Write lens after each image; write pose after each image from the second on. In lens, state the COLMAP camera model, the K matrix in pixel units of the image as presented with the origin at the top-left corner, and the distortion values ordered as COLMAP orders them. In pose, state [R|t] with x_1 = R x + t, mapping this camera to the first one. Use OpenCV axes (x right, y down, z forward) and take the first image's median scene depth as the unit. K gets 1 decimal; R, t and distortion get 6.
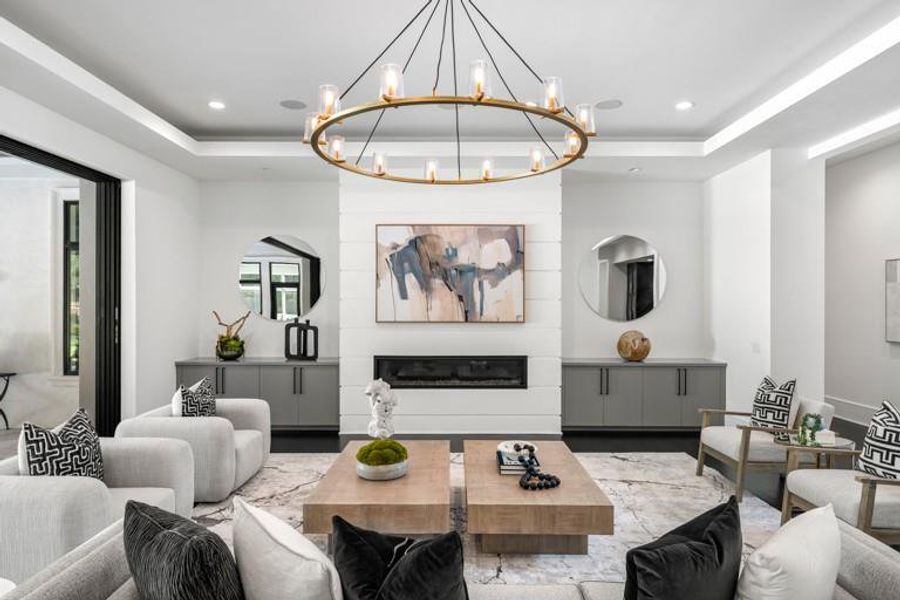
lens RADIAL K [[537.4, 0, 453.3], [0, 537.4, 303.3], [0, 0, 1]] dist [-0.001619, 0.001458]
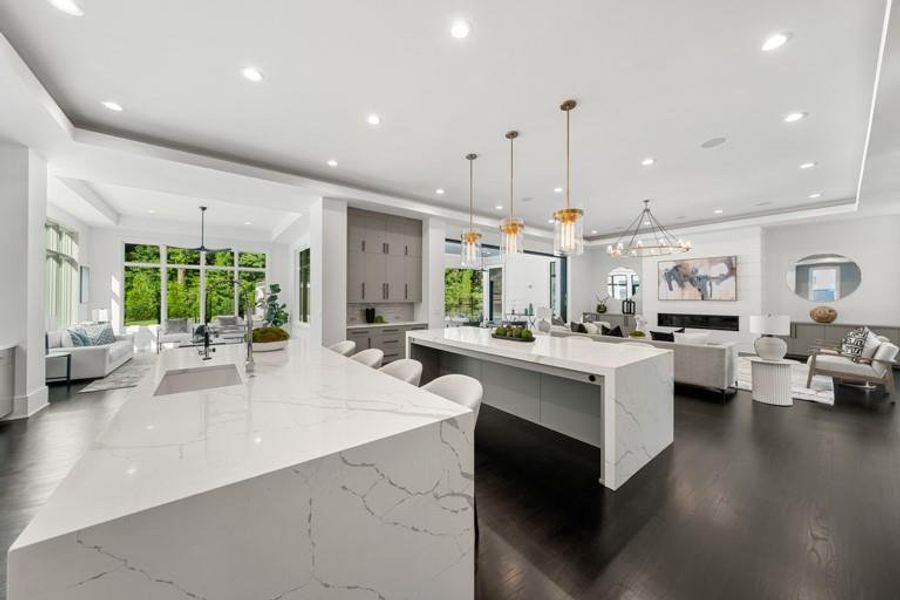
lens RADIAL K [[309.3, 0, 448.7], [0, 309.3, 294.6], [0, 0, 1]] dist [-0.002177, 0.000200]
pose [[0.617528, -0.004952, -0.786533, 0.397877], [-0.001739, 0.999969, -0.007661, 0.023123], [0.786547, 0.006098, 0.617501, -0.694445]]
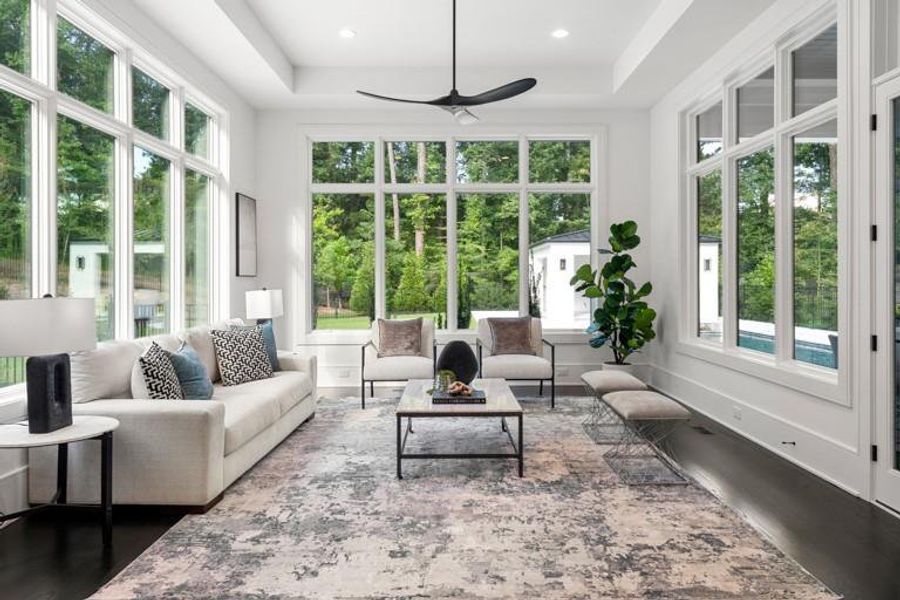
lens RADIAL K [[606.4, 0, 456.0], [0, 606.4, 283.7], [0, 0, 1]] dist [0.017420, 0.001174]
pose [[0.007774, 0.005813, -0.999953, -0.334451], [0.000758, 0.999983, 0.005819, 0.055563], [0.999969, -0.000804, 0.007770, -0.709937]]
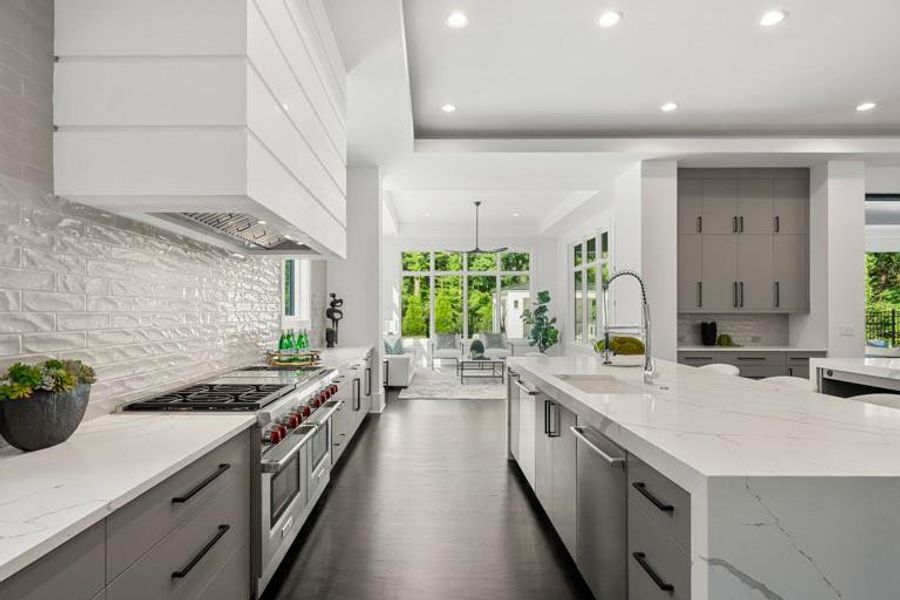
lens RADIAL K [[466.2, 0, 428.0], [0, 466.2, 311.1], [0, 0, 1]] dist [0.007640, -0.001845]
pose [[-0.003449, -0.002873, -0.999990, 0.414612], [-0.002082, 0.999994, -0.002866, 0.041775], [0.999992, 0.002072, -0.003455, -0.852412]]
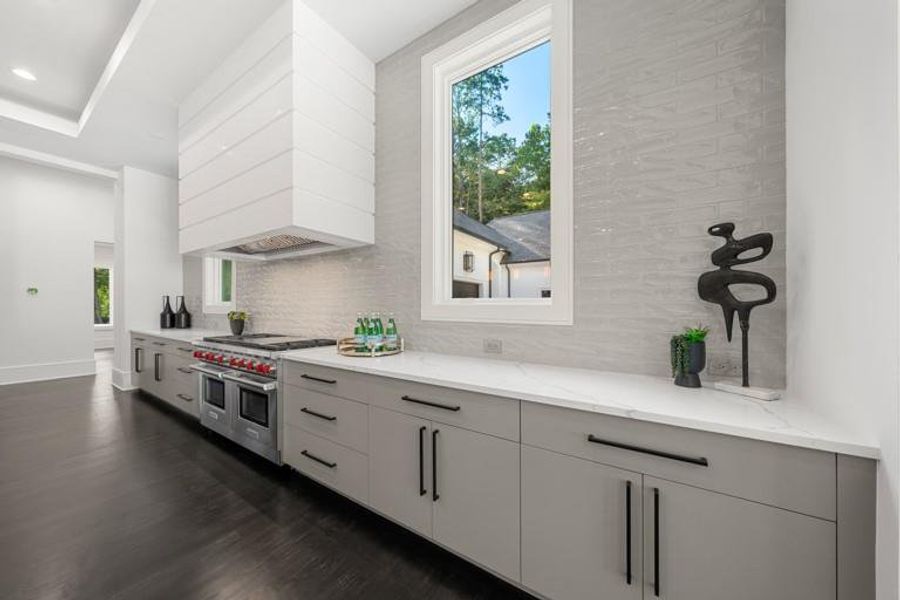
lens RADIAL K [[309.3, 0, 451.8], [0, 309.3, 304.5], [0, 0, 1]] dist [-0.002177, 0.000200]
pose [[-0.833275, 0.002362, 0.552853, -0.456406], [0.000231, 0.999992, -0.003924, 0.055732], [-0.552858, -0.003142, -0.833269, -0.787311]]
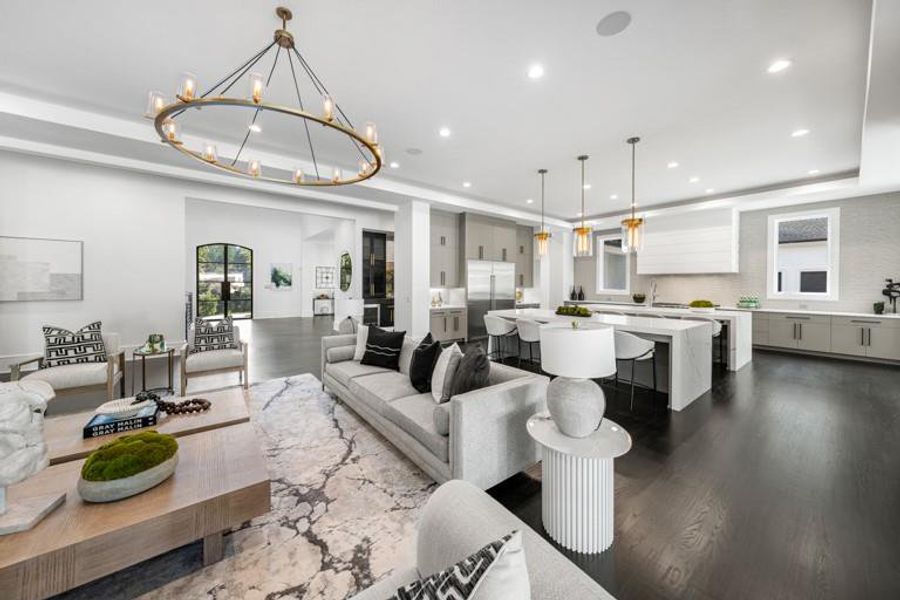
lens RADIAL K [[309.3, 0, 454.6], [0, 309.3, 286.6], [0, 0, 1]] dist [-0.002177, 0.000200]
pose [[-0.611943, -0.009850, 0.790841, -0.426460], [-0.005786, 0.999951, 0.007978, 0.026376], [-0.790881, 0.000307, -0.611970, 0.503007]]
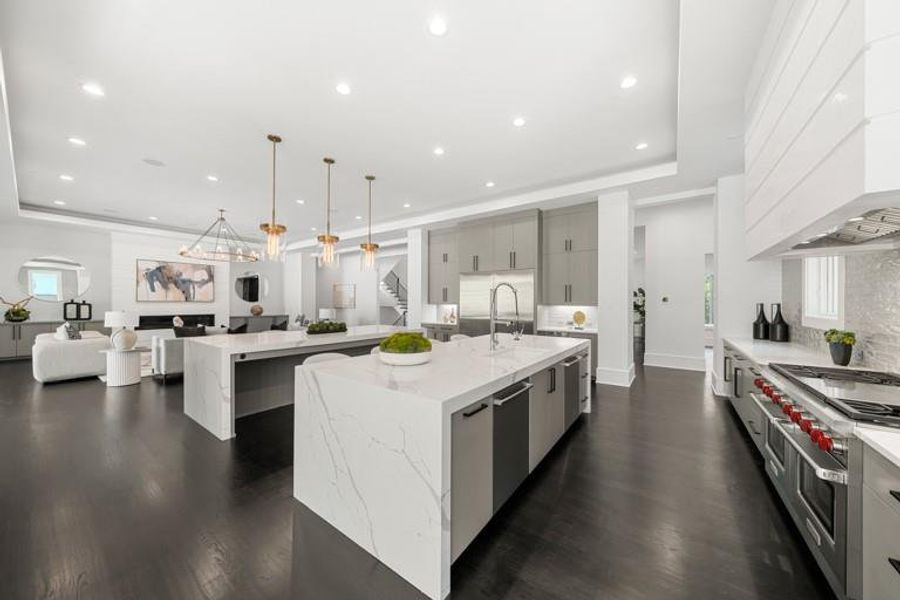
lens RADIAL K [[307.2, 0, 448.8], [0, 307.2, 301.7], [0, 0, 1]] dist [-0.000286, 0.000127]
pose [[0.593105, 0.004181, 0.805114, -0.412625], [-0.004333, 0.999989, -0.002001, 0.033436], [-0.805113, -0.002301, 0.593116, -0.875778]]
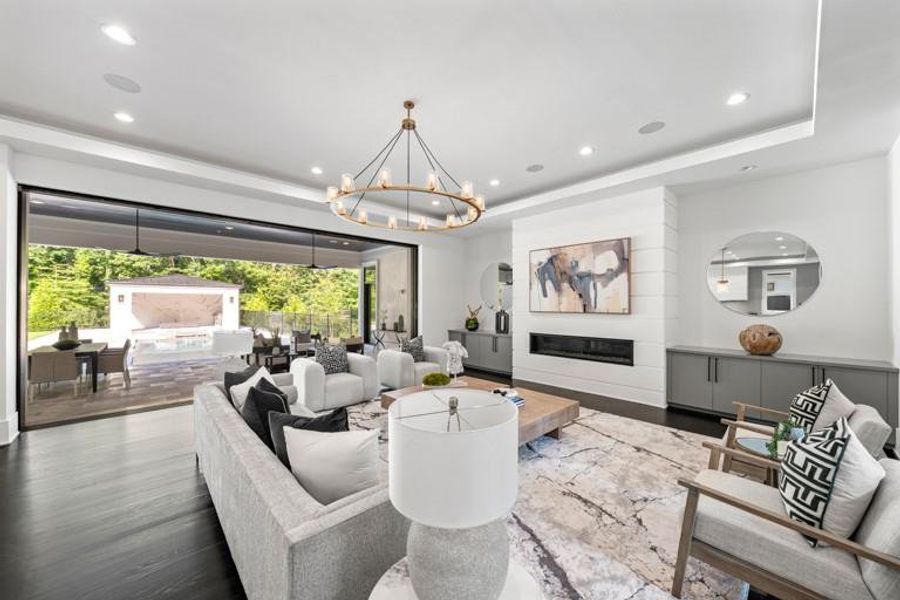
lens RADIAL K [[330.0, 0, 452.0], [0, 330.0, 301.6], [0, 0, 1]] dist [-0.002760, -0.000107]
pose [[0.684480, -0.005877, -0.729008, 0.415687], [-0.000787, 0.999961, -0.008801, 0.013635], [0.729031, 0.006598, 0.684449, 0.155659]]
